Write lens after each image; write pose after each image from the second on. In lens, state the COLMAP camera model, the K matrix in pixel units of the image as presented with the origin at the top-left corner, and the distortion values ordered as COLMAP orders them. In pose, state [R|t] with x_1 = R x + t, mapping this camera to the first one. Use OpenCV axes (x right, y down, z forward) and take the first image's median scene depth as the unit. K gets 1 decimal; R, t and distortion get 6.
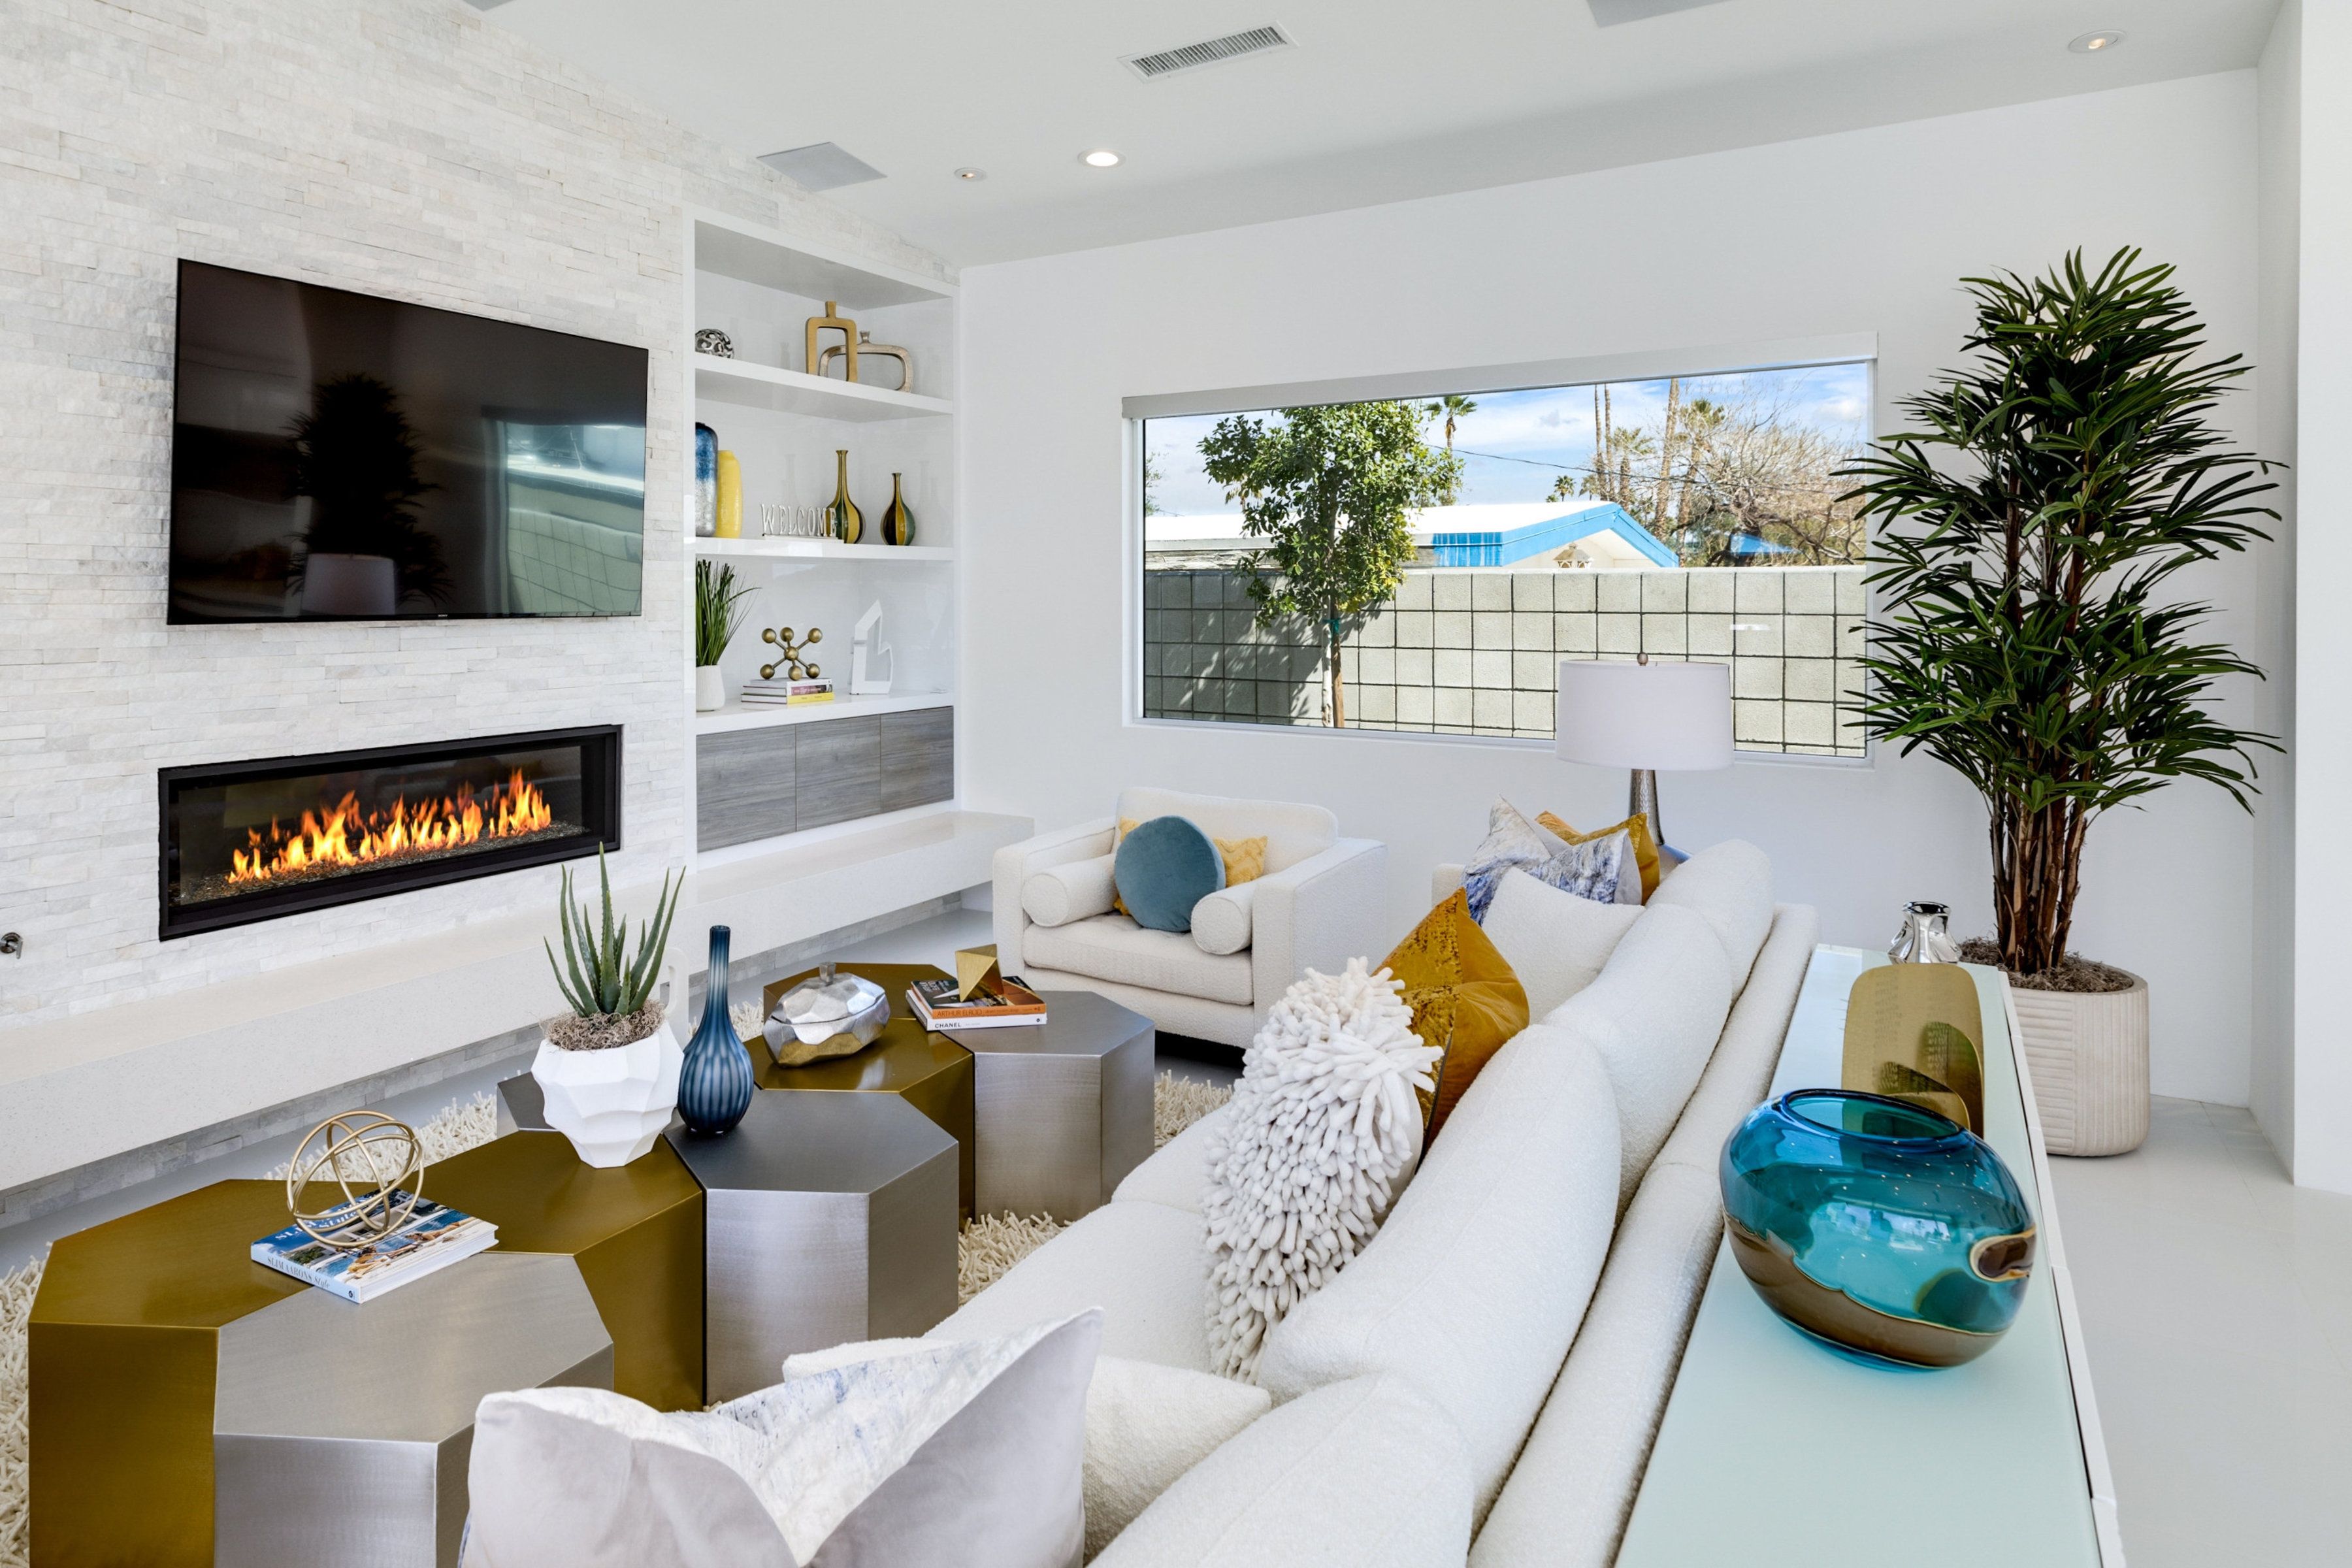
lens RADIAL K [[1409.7, 0, 951.4], [0, 1409.7, 591.3], [0, 0, 1]] dist [0.001251, 0.015223]
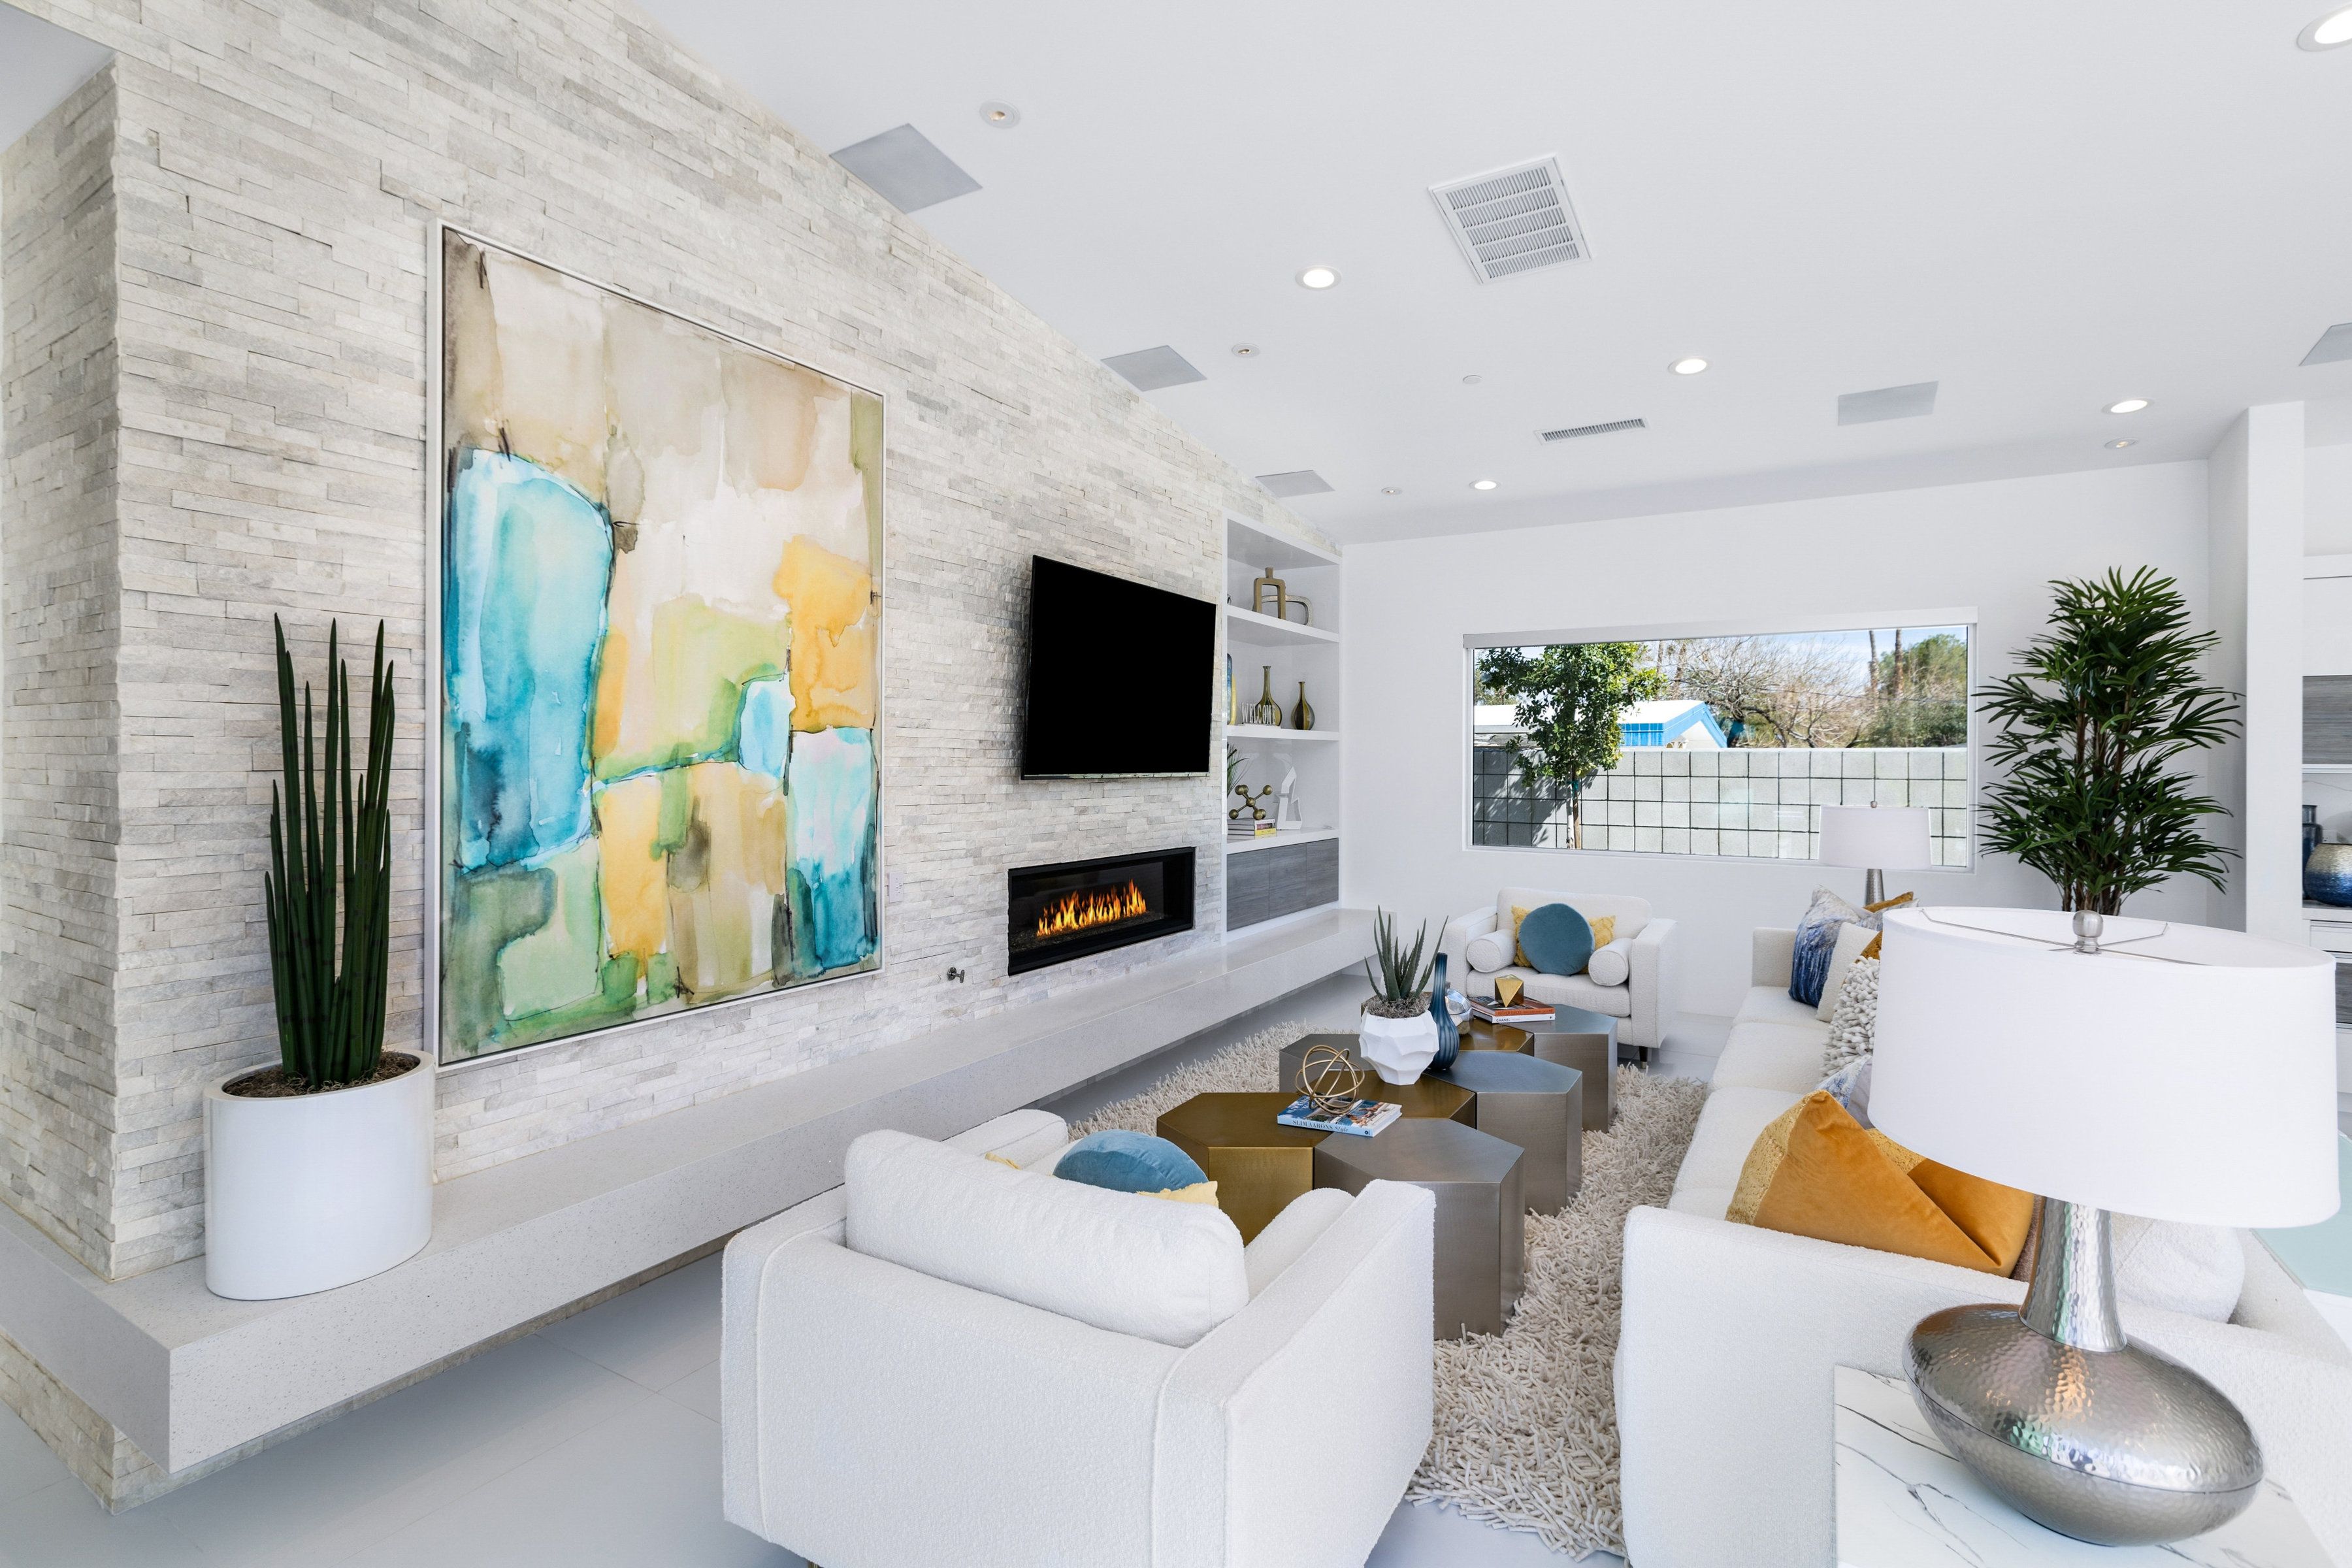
lens RADIAL K [[1093.7, 0, 1175.1], [0, 1093.7, 750.1], [0, 0, 1]] dist [0.010636, 0.000536]
pose [[0.997587, 0.006359, 0.069130, -0.409661], [-0.005722, 0.999939, -0.009400, 0.000152], [-0.069185, 0.008982, 0.997563, -0.234431]]
